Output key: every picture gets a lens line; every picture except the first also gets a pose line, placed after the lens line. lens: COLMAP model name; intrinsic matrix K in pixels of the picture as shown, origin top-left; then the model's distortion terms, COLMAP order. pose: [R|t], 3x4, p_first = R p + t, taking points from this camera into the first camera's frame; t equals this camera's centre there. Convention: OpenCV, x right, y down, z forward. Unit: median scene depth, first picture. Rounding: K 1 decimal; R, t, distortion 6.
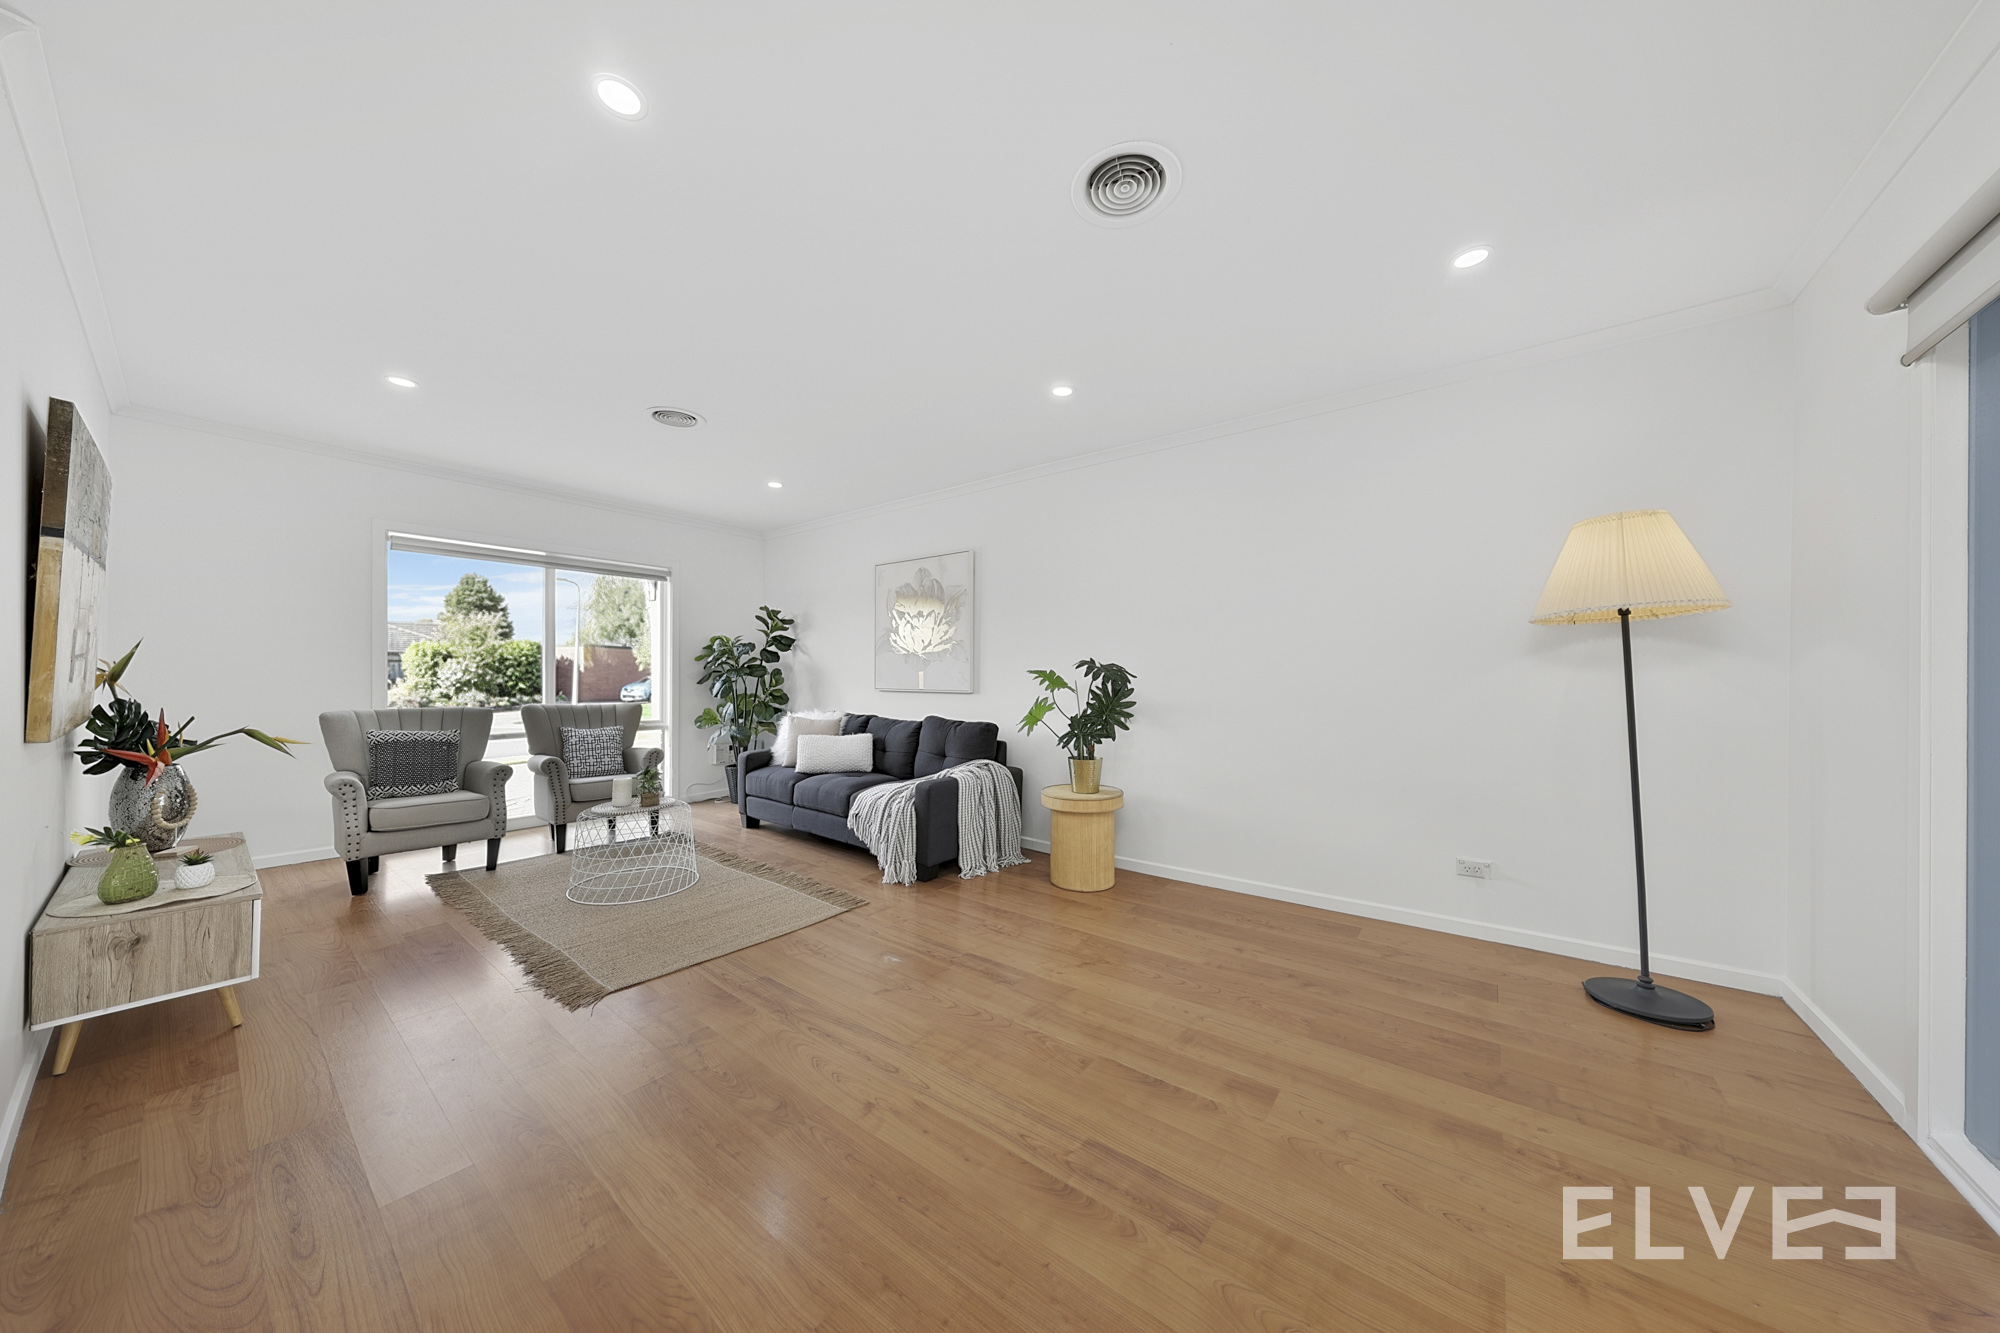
lens RADIAL K [[640.3, 0, 1000.1], [0, 640.3, 673.9], [0, 0, 1]] dist [-0.000788, -0.000289]
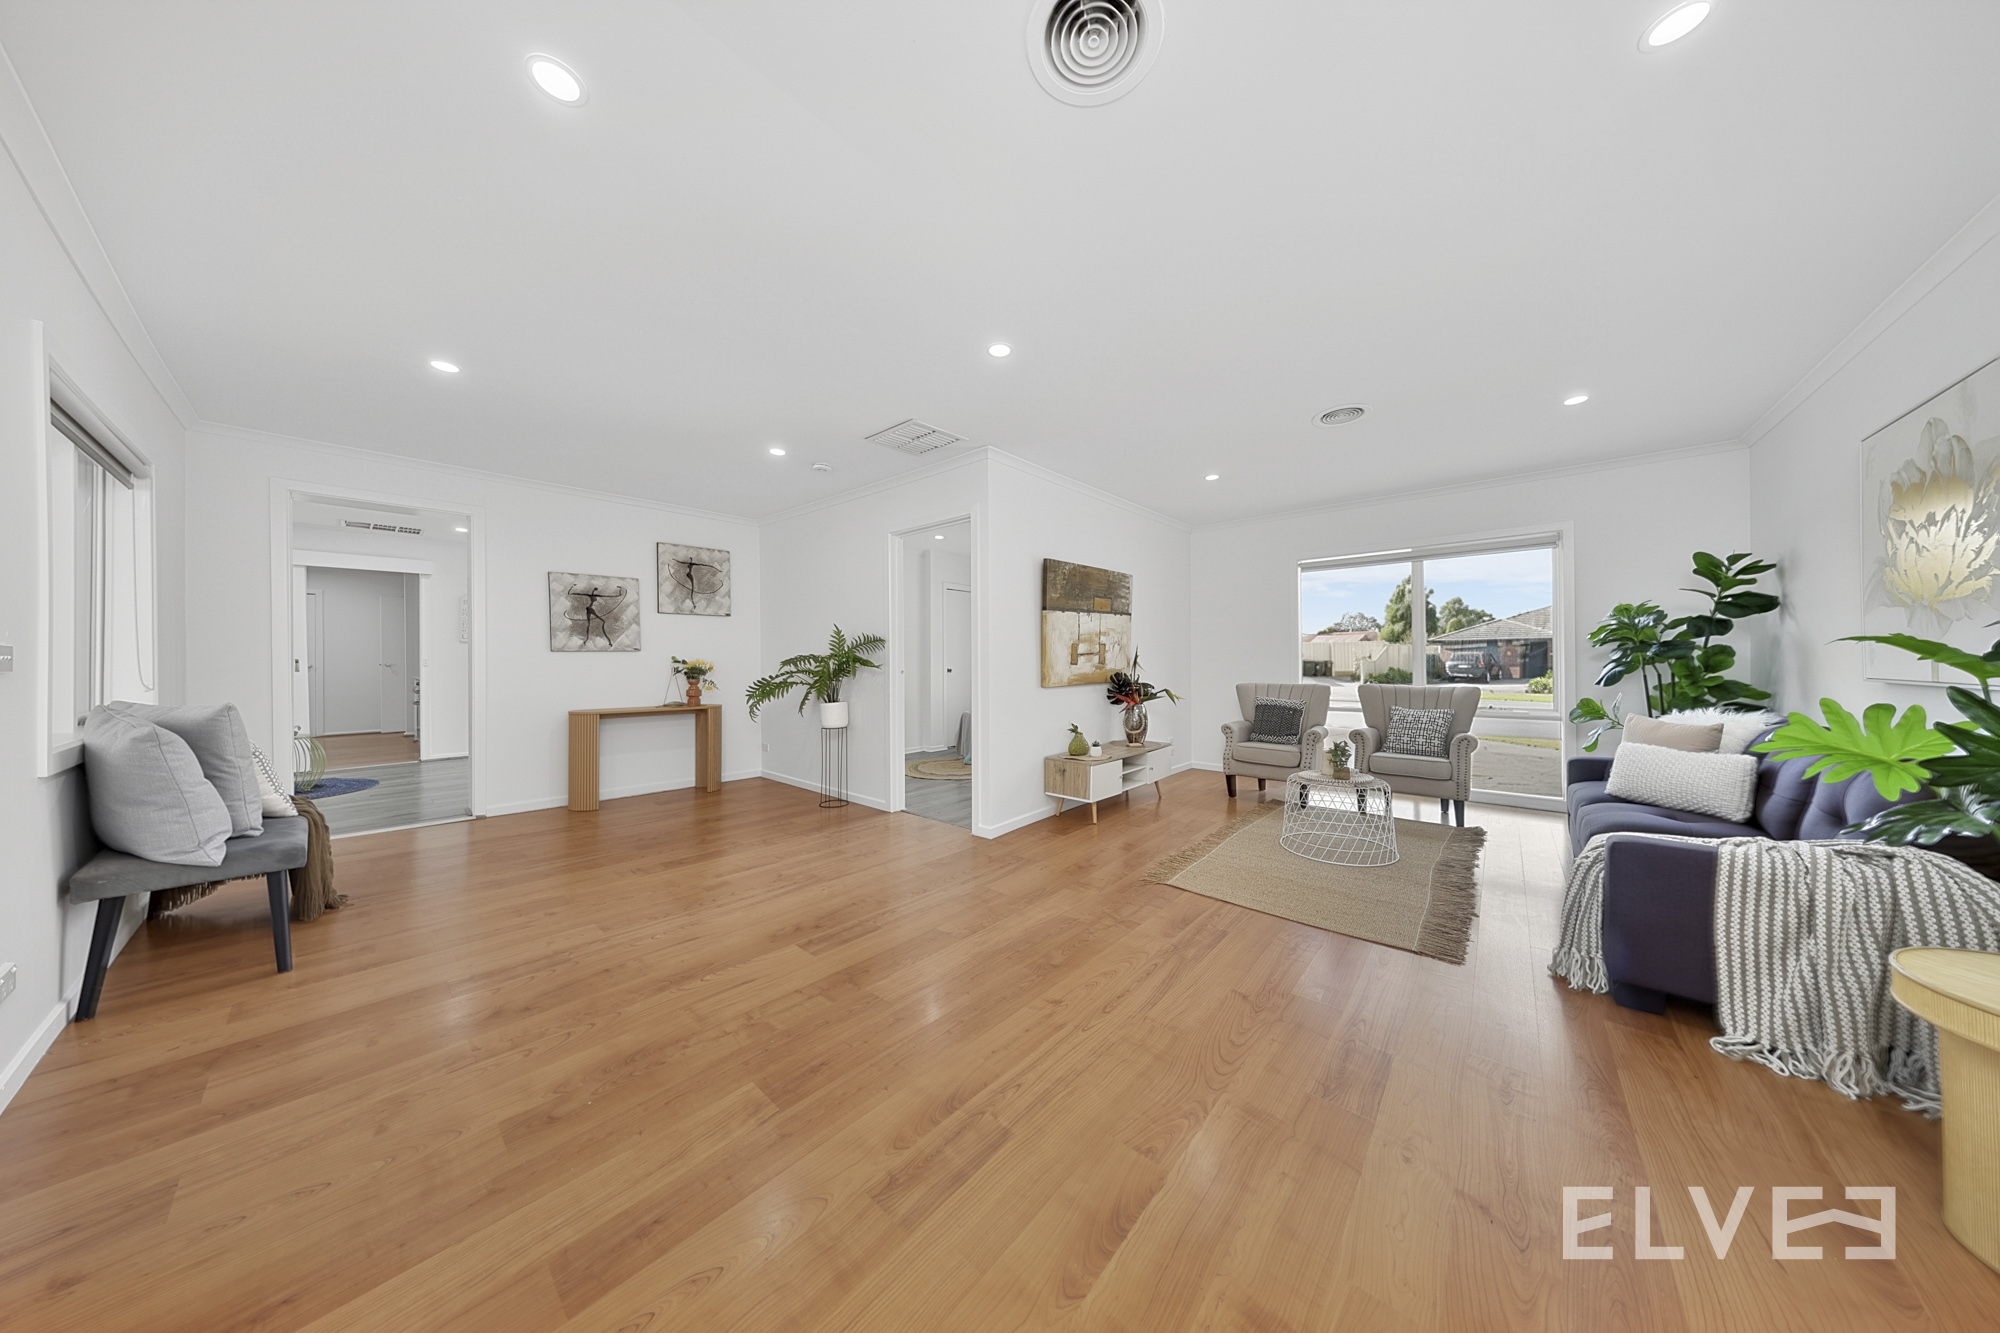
lens RADIAL K [[586.4, 0, 996.9], [0, 586.4, 663.8], [0, 0, 1]] dist [-0.000590, -0.000018]
pose [[-0.069814, -0.002417, -0.997557, 0.479419], [0.011631, 0.999927, -0.003237, 0.006893], [0.997492, -0.011829, -0.069781, 0.487328]]
